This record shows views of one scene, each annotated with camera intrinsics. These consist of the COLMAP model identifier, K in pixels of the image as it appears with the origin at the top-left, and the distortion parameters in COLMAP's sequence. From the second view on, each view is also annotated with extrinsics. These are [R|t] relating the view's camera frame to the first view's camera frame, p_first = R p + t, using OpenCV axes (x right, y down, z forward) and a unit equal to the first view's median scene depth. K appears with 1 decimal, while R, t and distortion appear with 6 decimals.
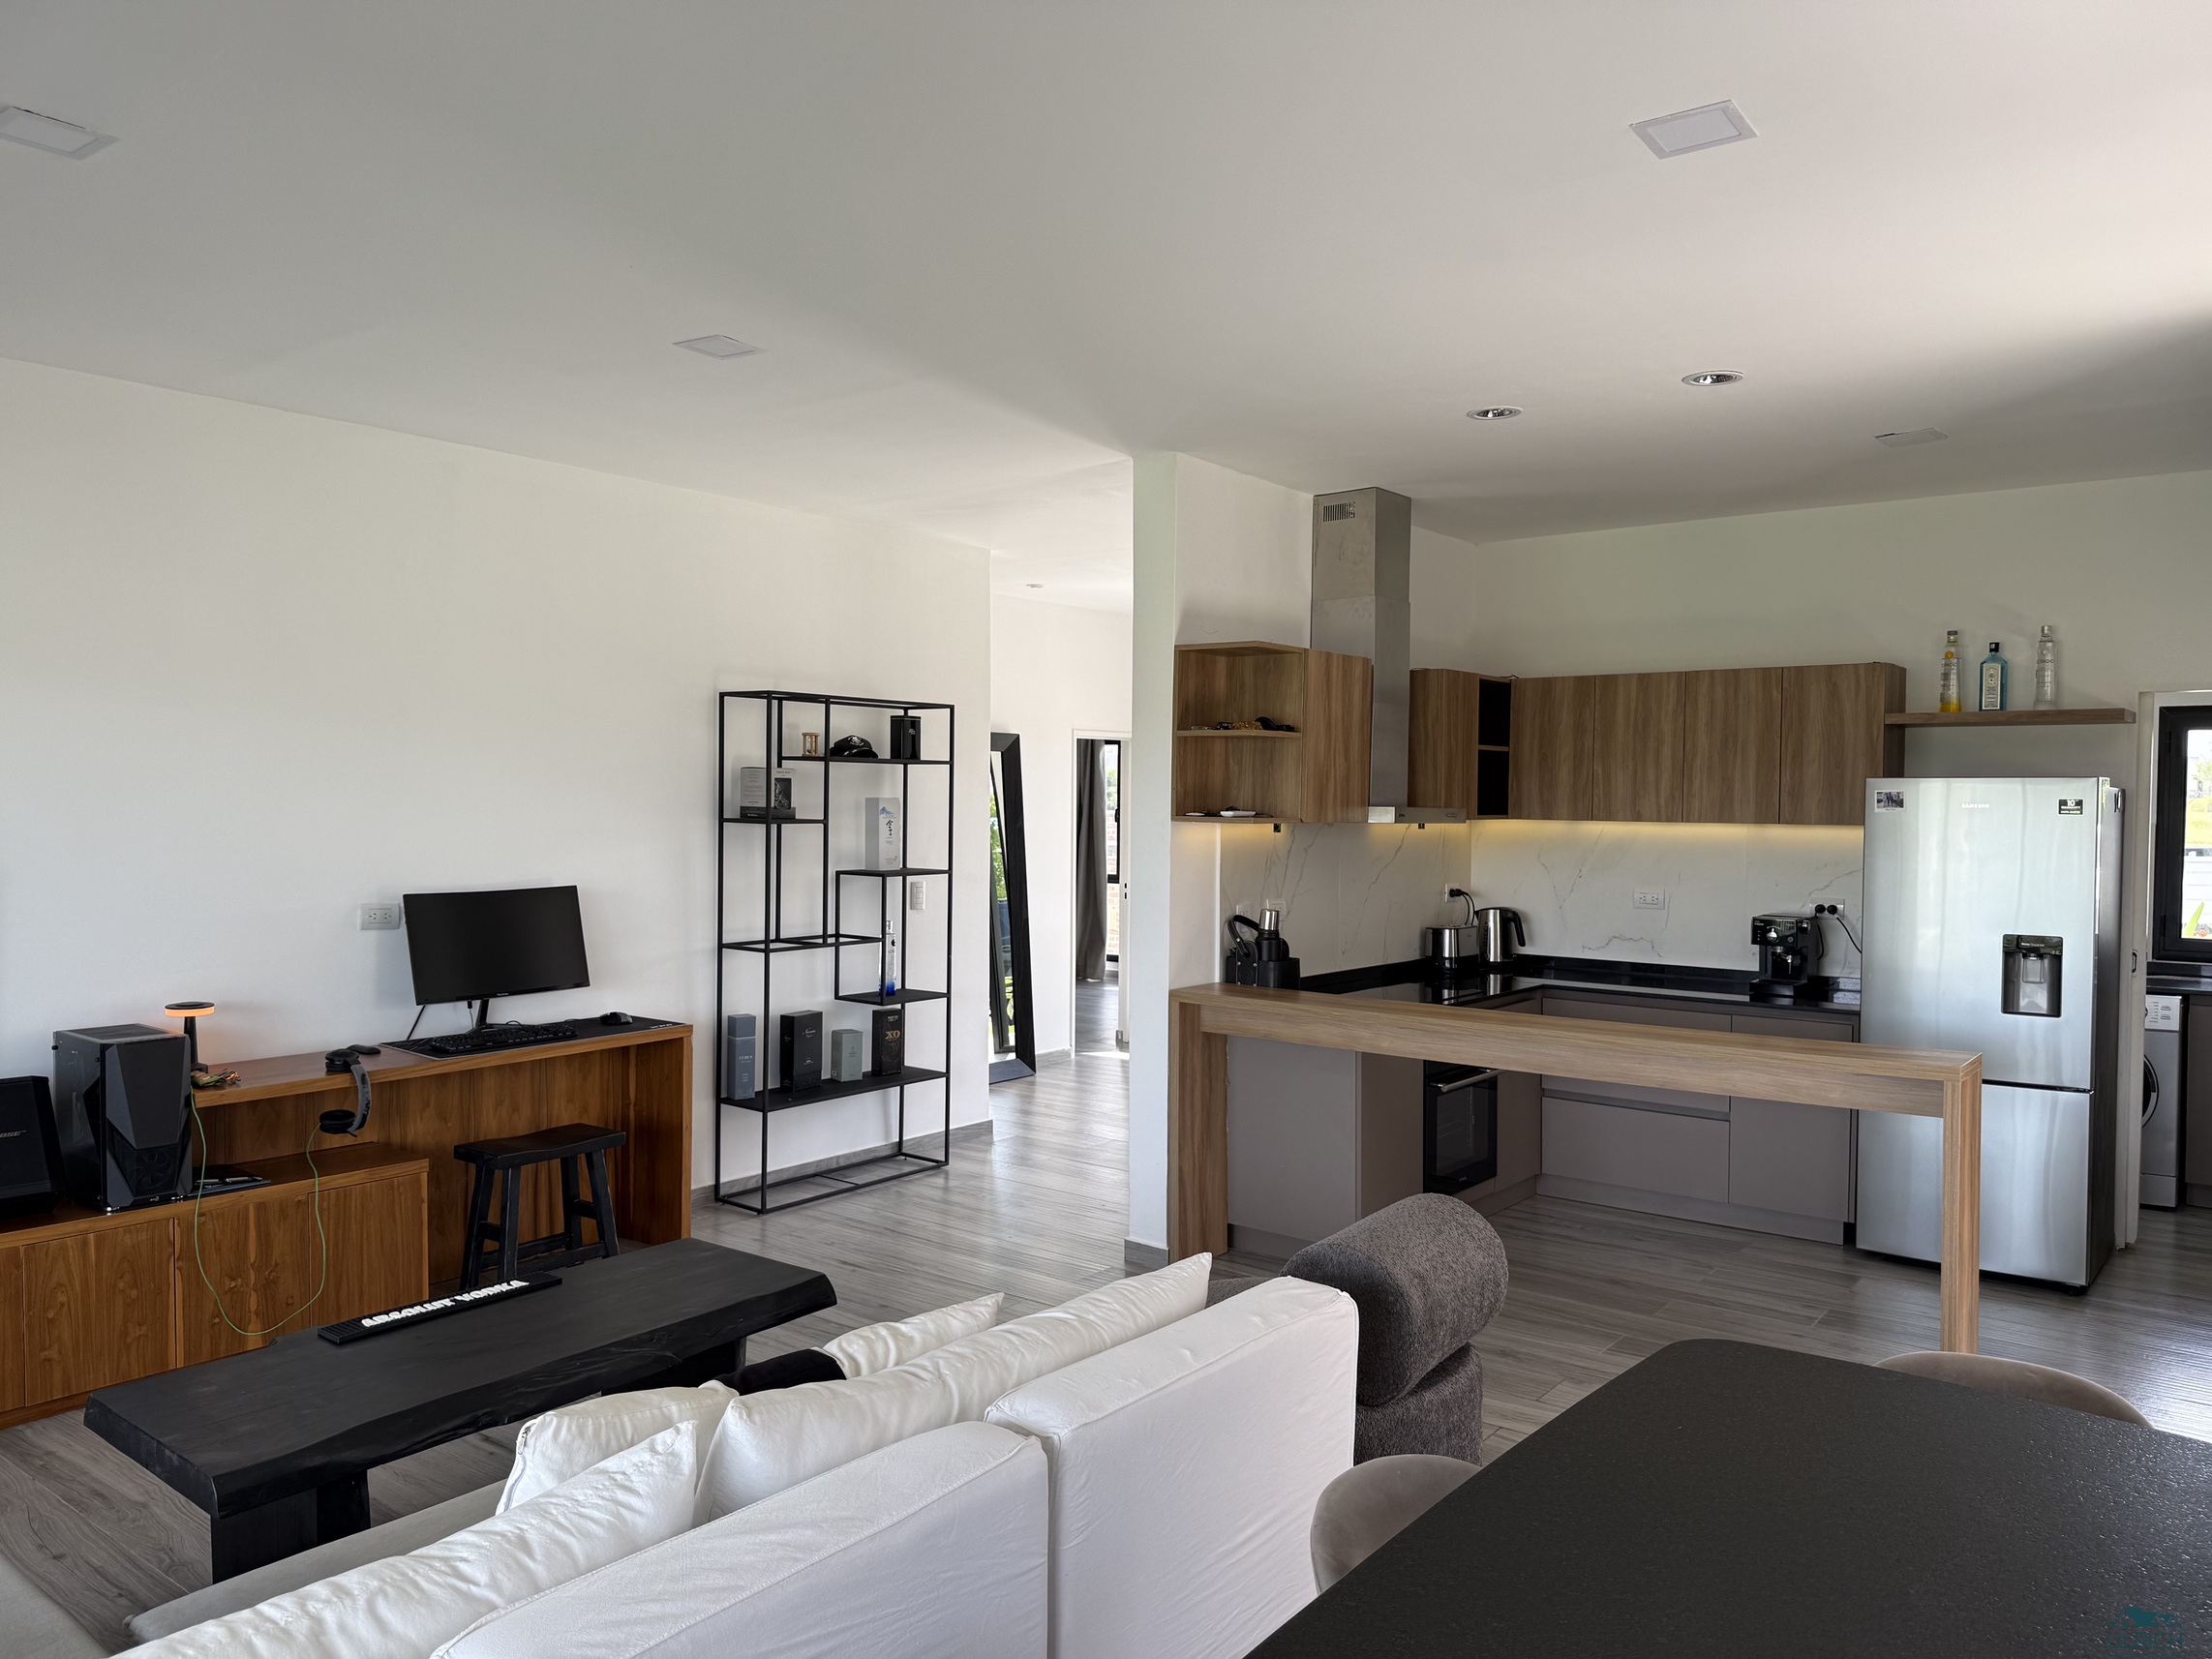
lens RADIAL K [[1545.5, 0, 1123.6], [0, 1545.5, 835.1], [0, 0, 1]] dist [0.098725, -0.124335]
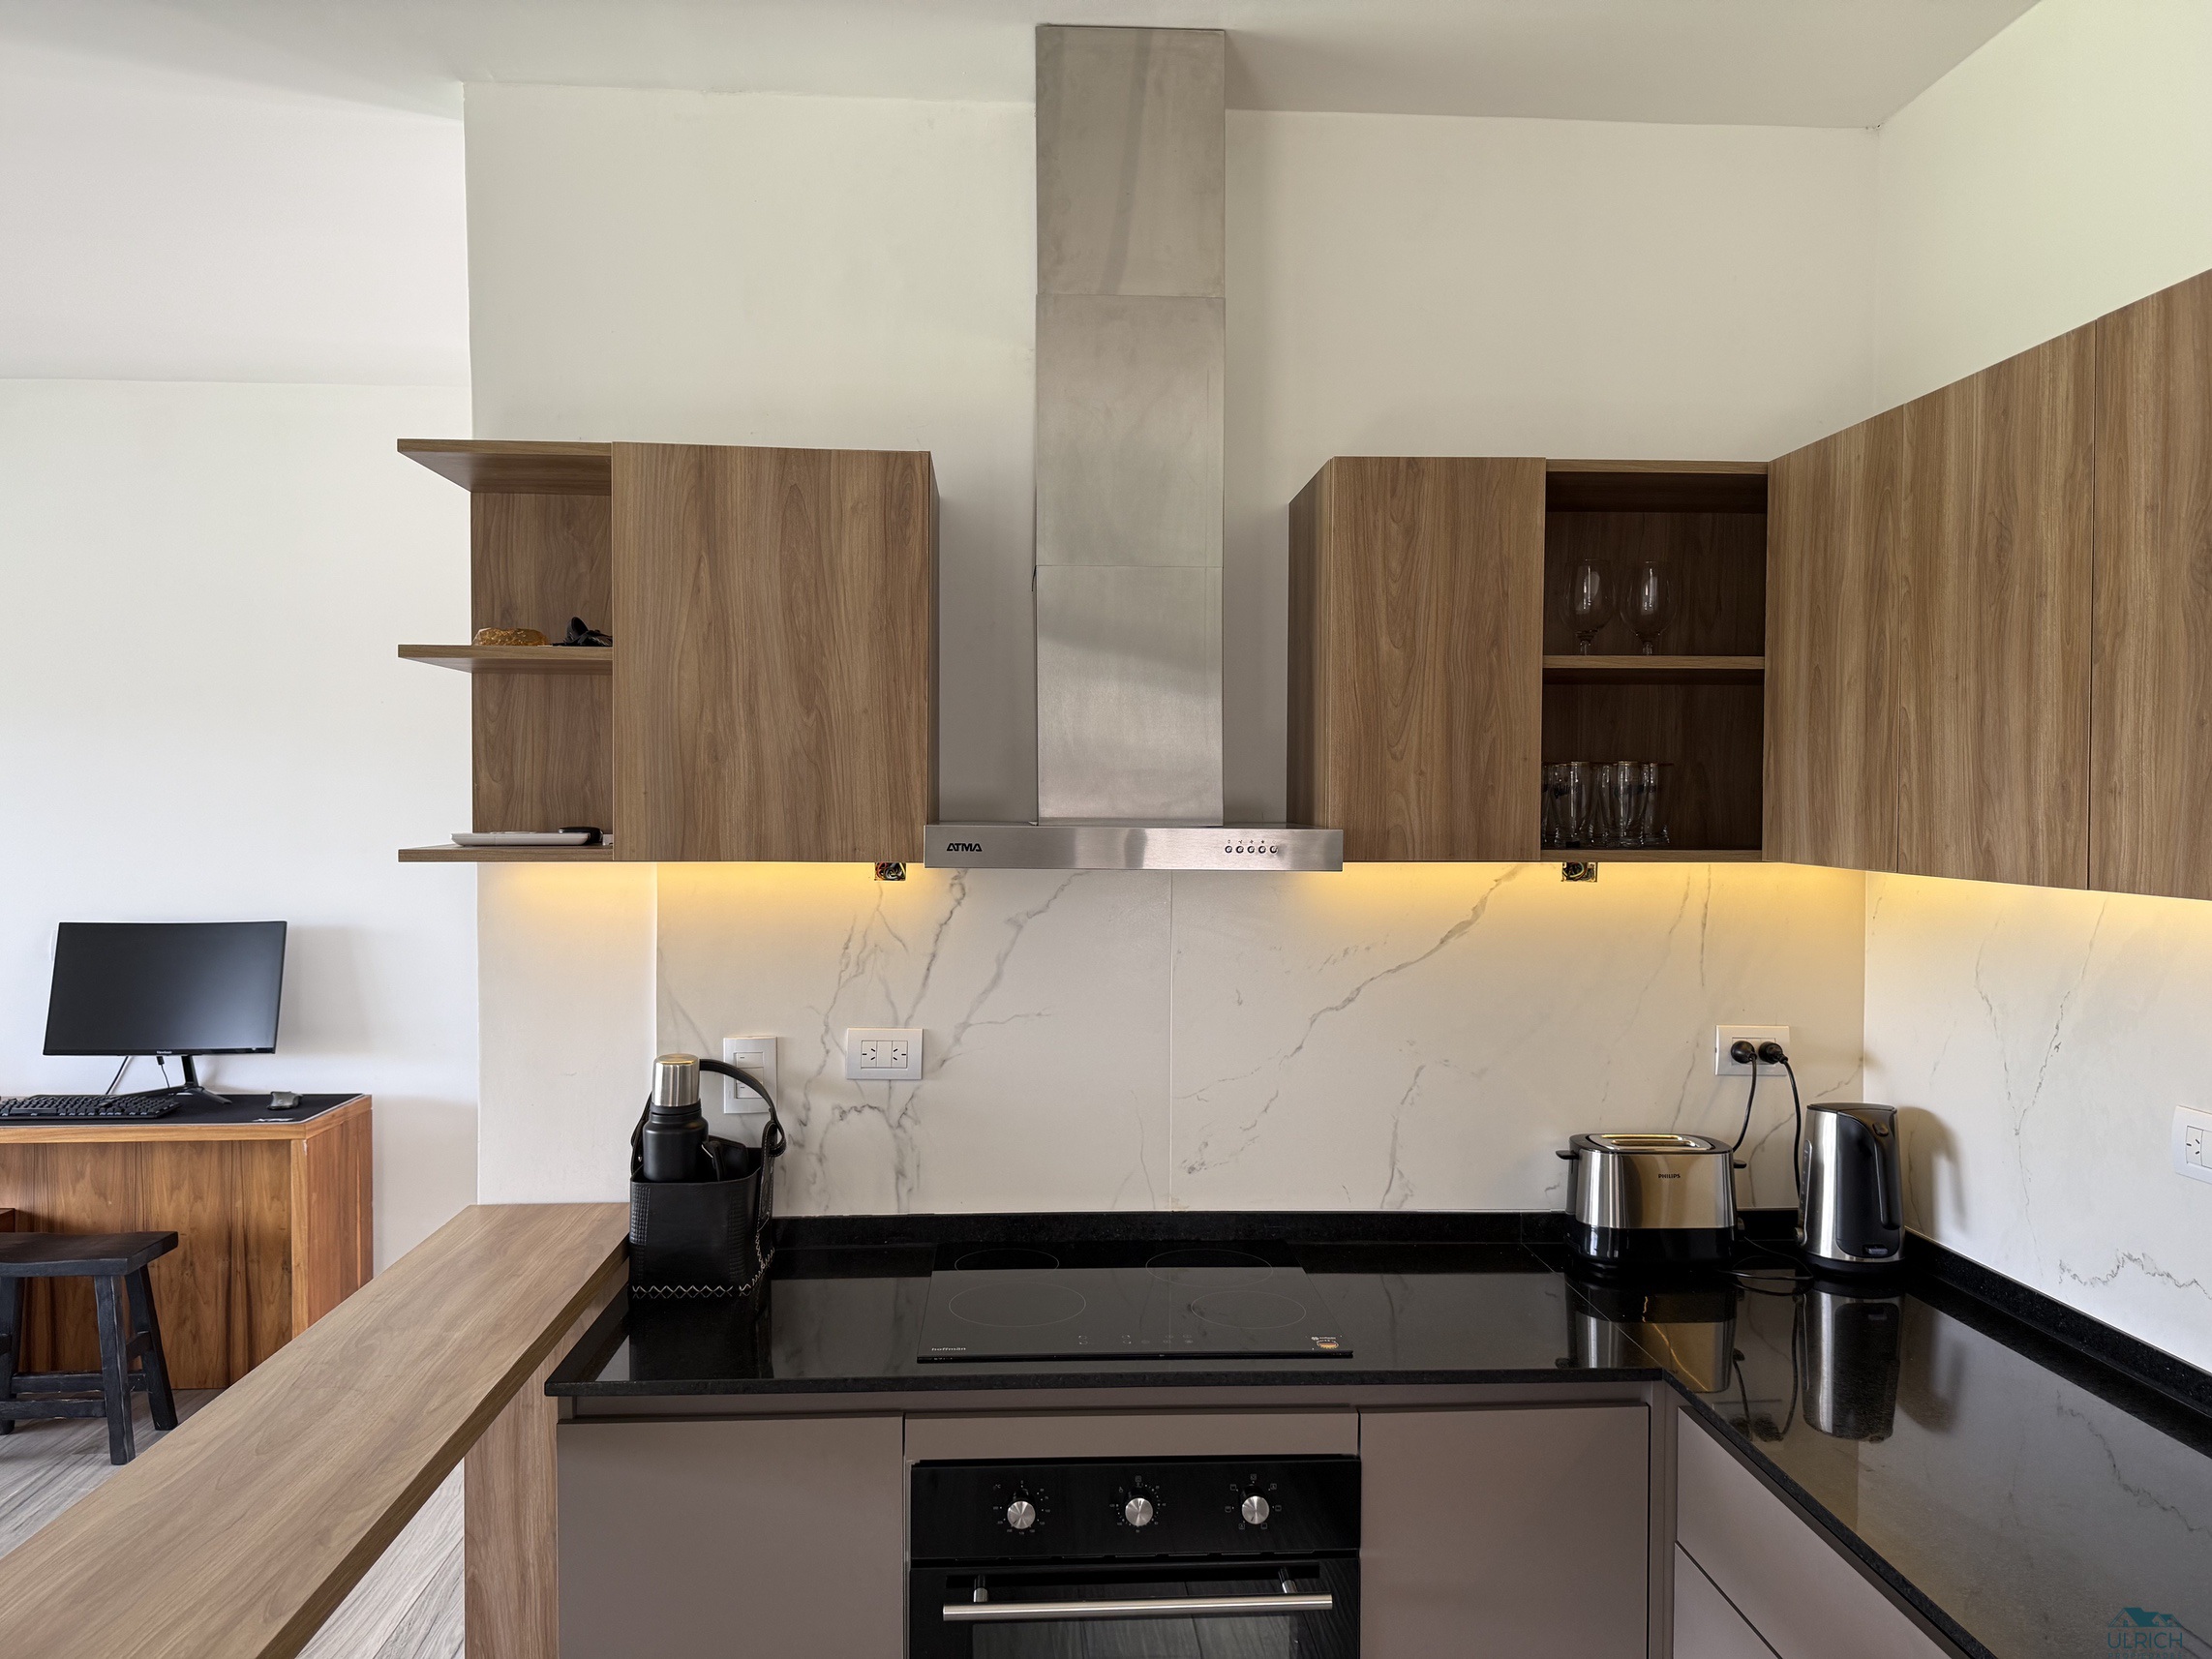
lens RADIAL K [[1555.7, 0, 1125.3], [0, 1555.7, 831.7], [0, 0, 1]] dist [0.059895, -0.096339]
pose [[0.661256, 0.009548, -0.750100, 0.474580], [-0.016816, 0.999856, -0.002097, -0.015898], [0.749972, 0.014000, 0.661321, 0.744845]]
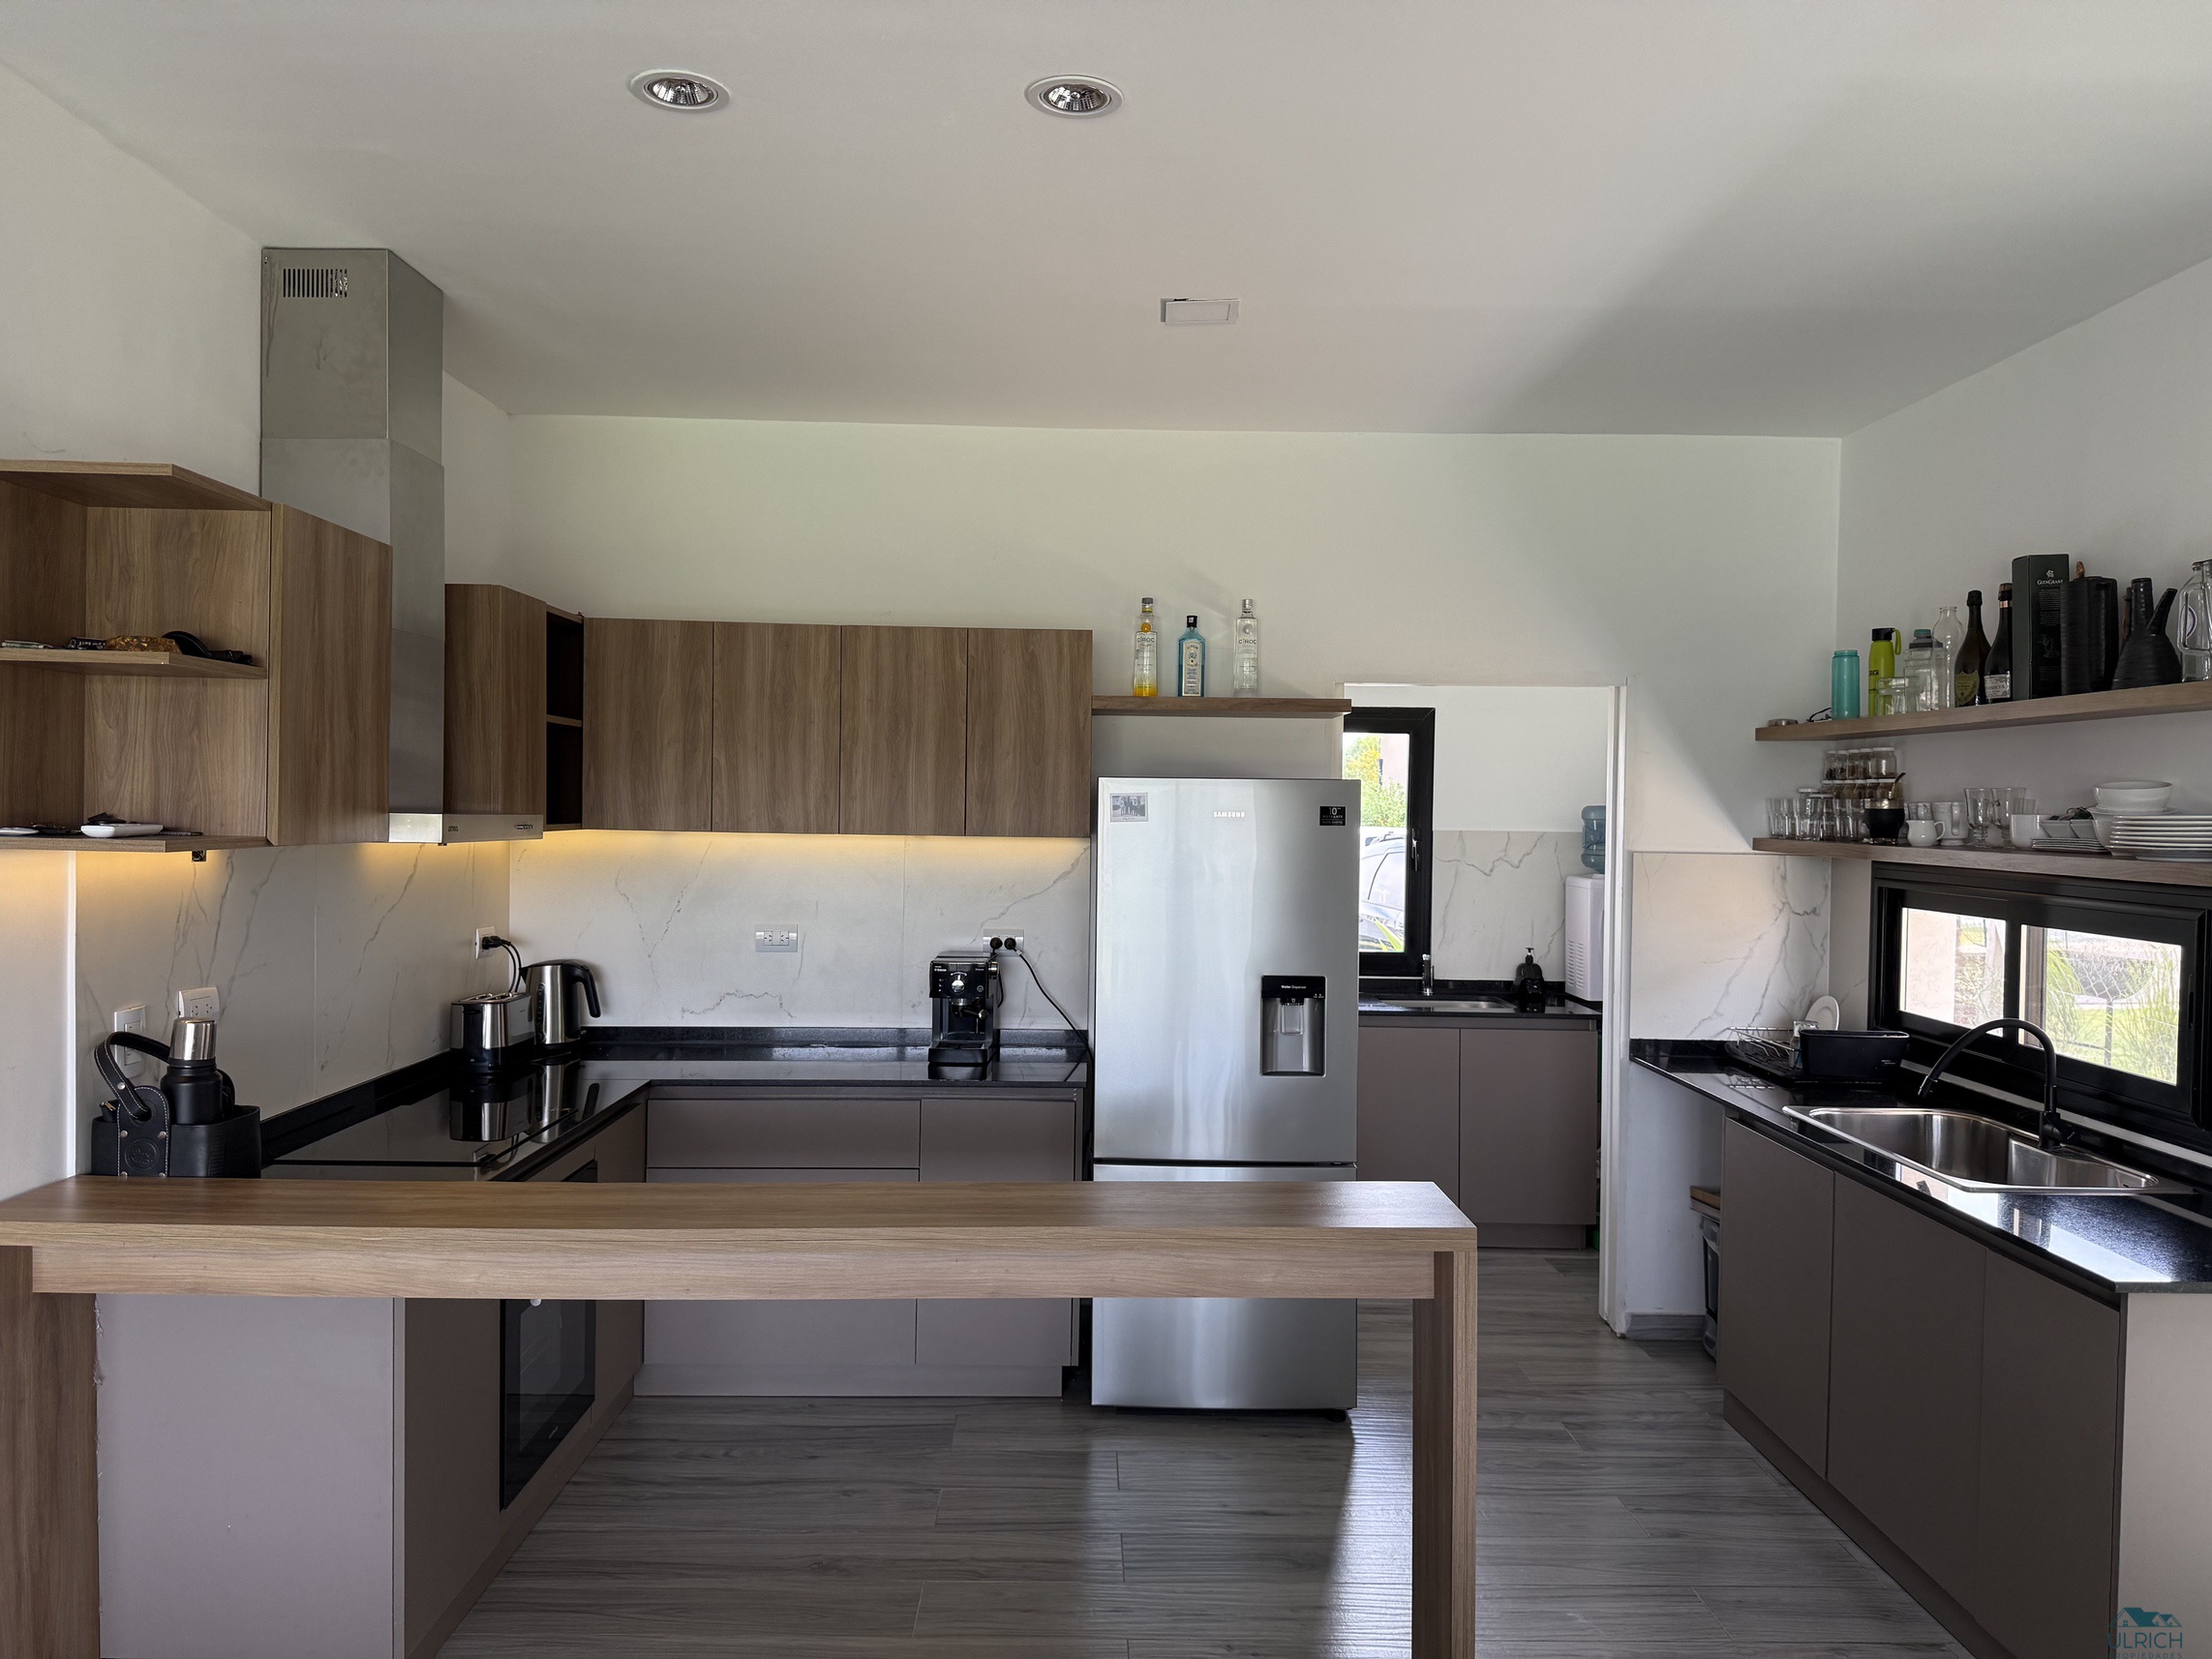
lens RADIAL K [[1545.9, 0, 1106.0], [0, 1545.9, 829.5], [0, 0, 1]] dist [0.077132, -0.084411]
pose [[0.779441, -0.006681, 0.626440, 0.005390], [0.007349, 0.999972, 0.001522, -0.011009], [-0.626433, 0.003417, 0.779468, 0.385328]]
